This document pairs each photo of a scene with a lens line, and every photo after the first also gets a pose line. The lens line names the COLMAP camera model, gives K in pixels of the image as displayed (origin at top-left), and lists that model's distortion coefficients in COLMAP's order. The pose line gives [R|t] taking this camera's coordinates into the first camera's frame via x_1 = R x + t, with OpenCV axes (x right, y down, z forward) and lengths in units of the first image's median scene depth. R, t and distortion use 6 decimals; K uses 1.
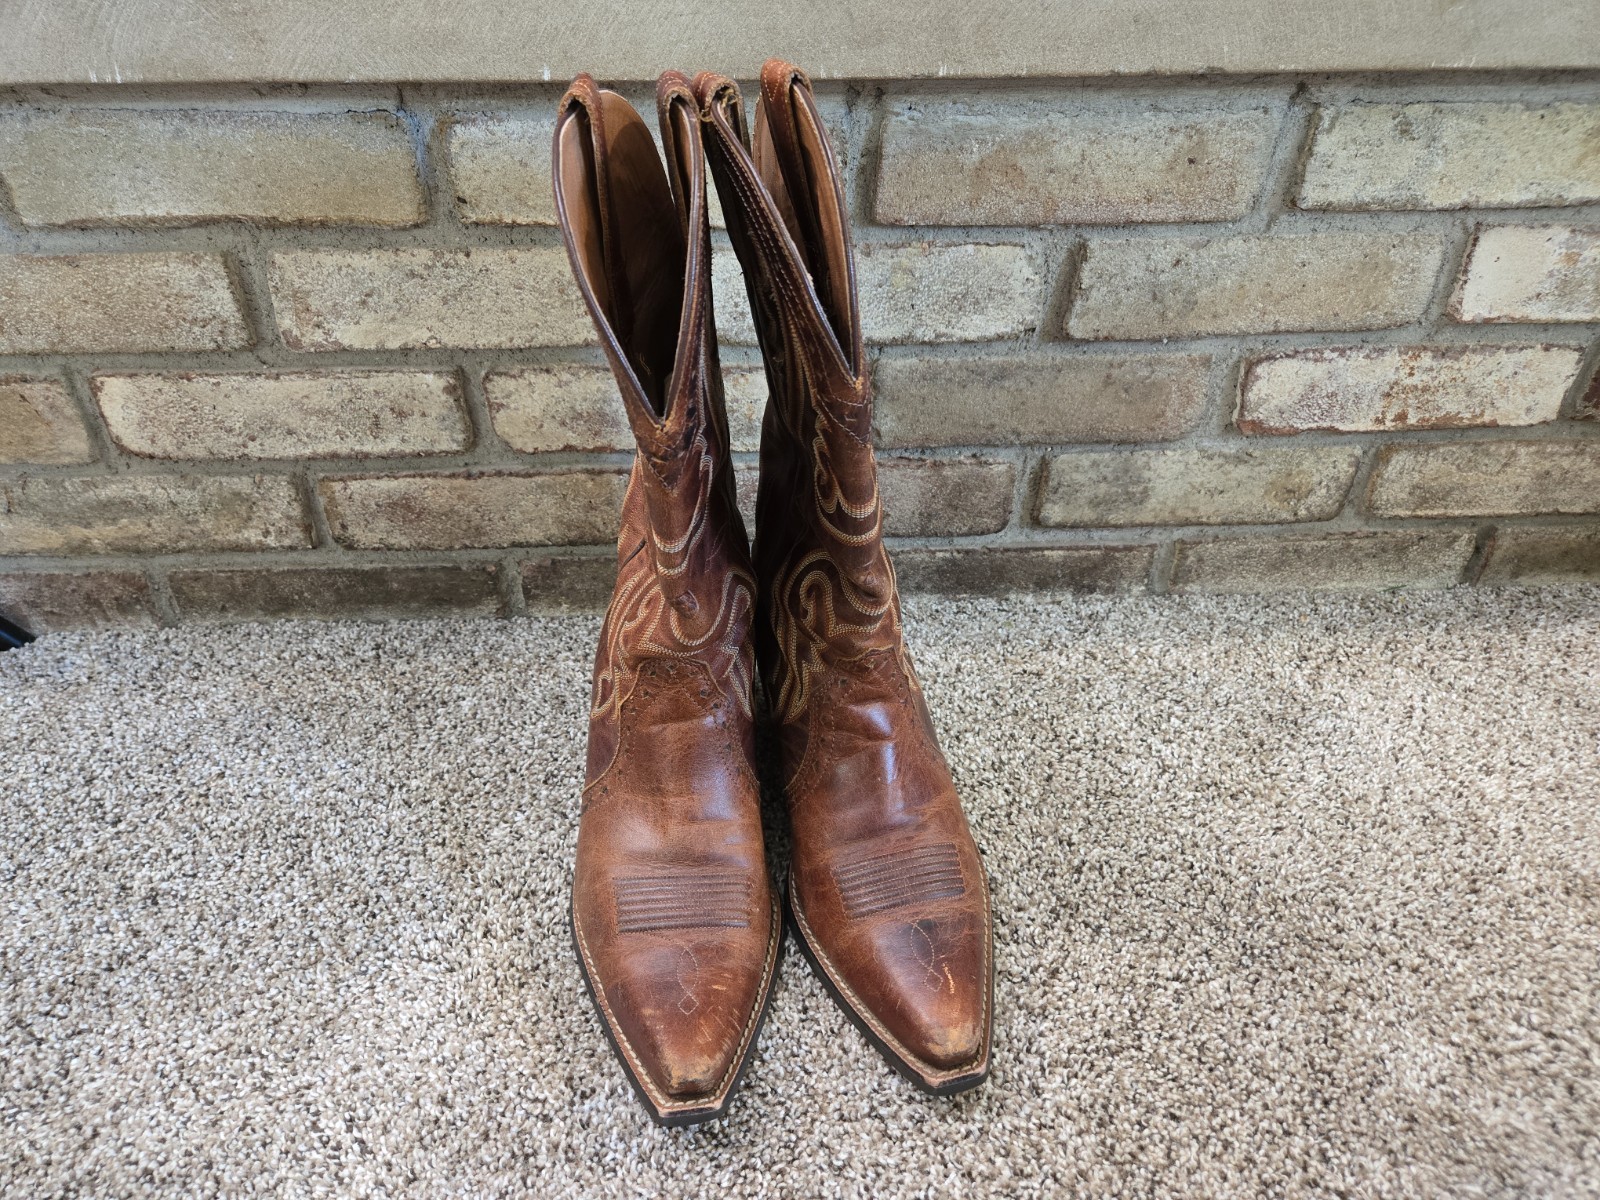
lens RADIAL K [[1075.7, 0, 798.3], [0, 1075.7, 600.2], [0, 0, 1]] dist [0.063131, -0.058717]
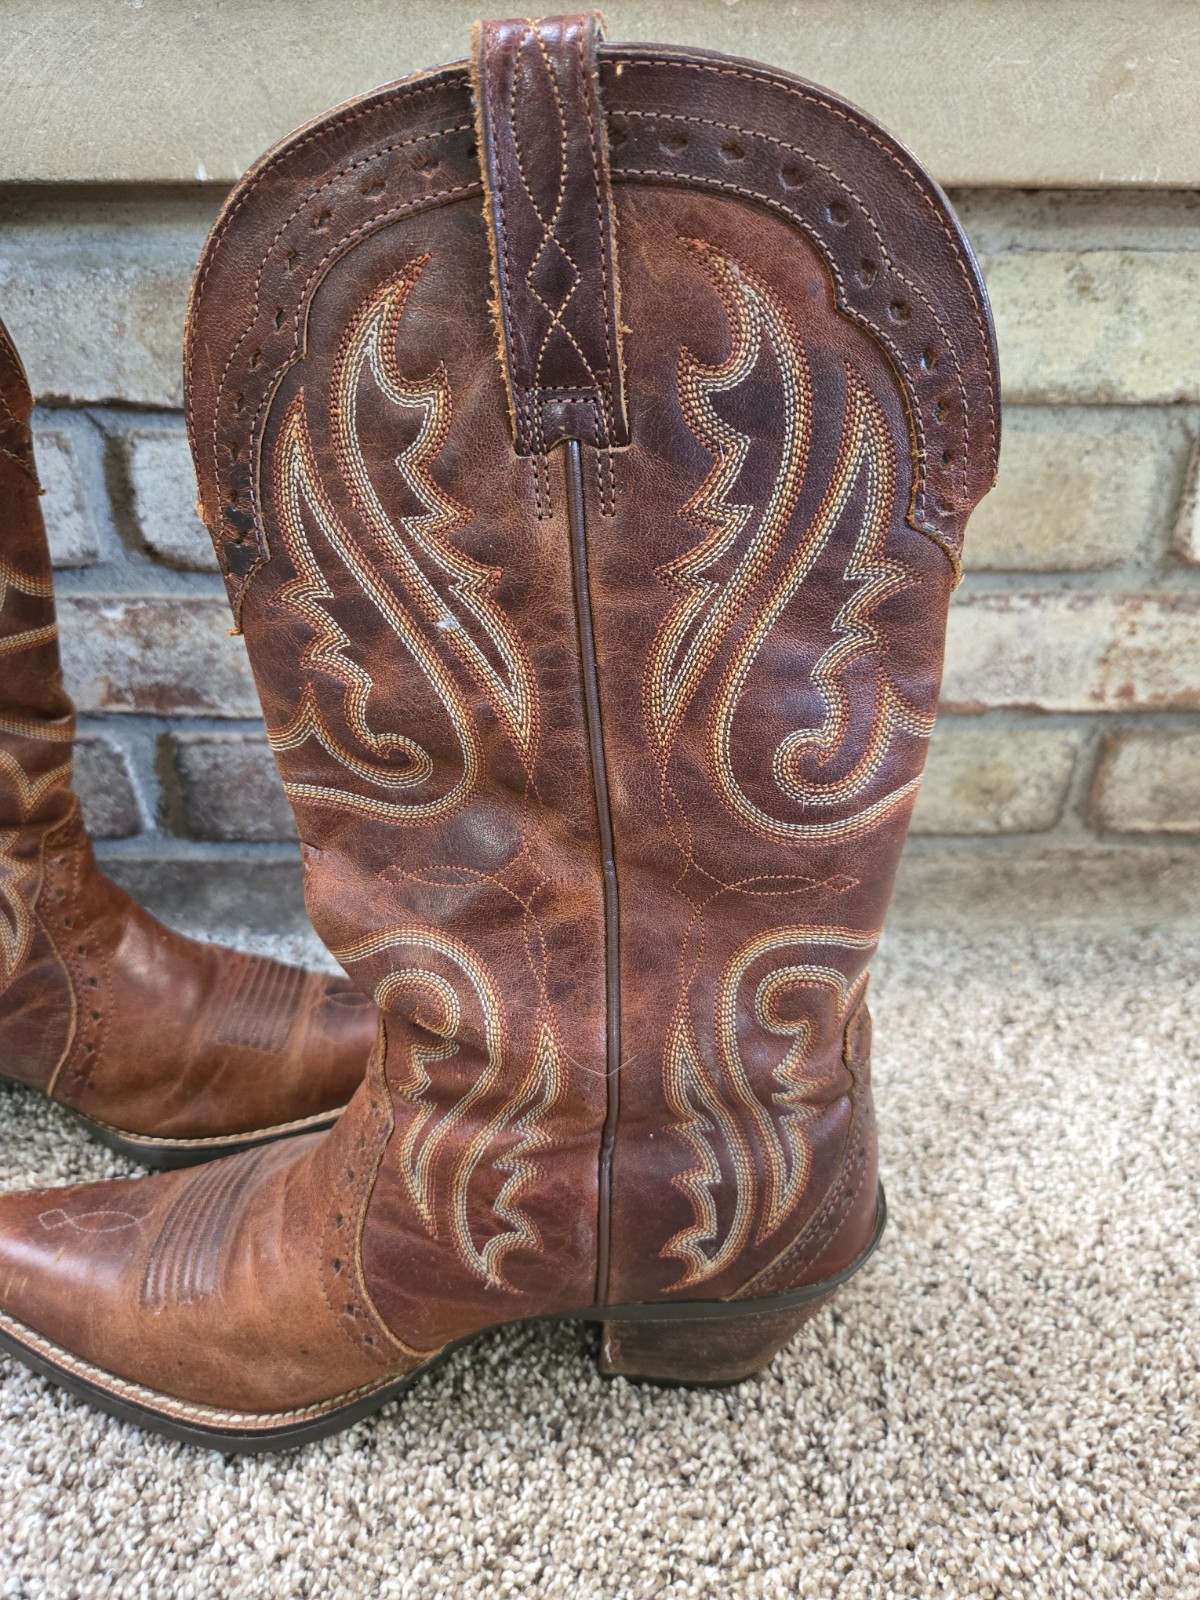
lens RADIAL K [[1101.1, 0, 600.3], [0, 1101.1, 798.2], [0, 0, 1]] dist [0.034282, -0.039883]
pose [[0.999232, 0.020996, -0.033072, 0.266356], [-0.025281, 0.990525, -0.134985, 0.016303], [0.029924, 0.135717, 0.990296, 0.306361]]
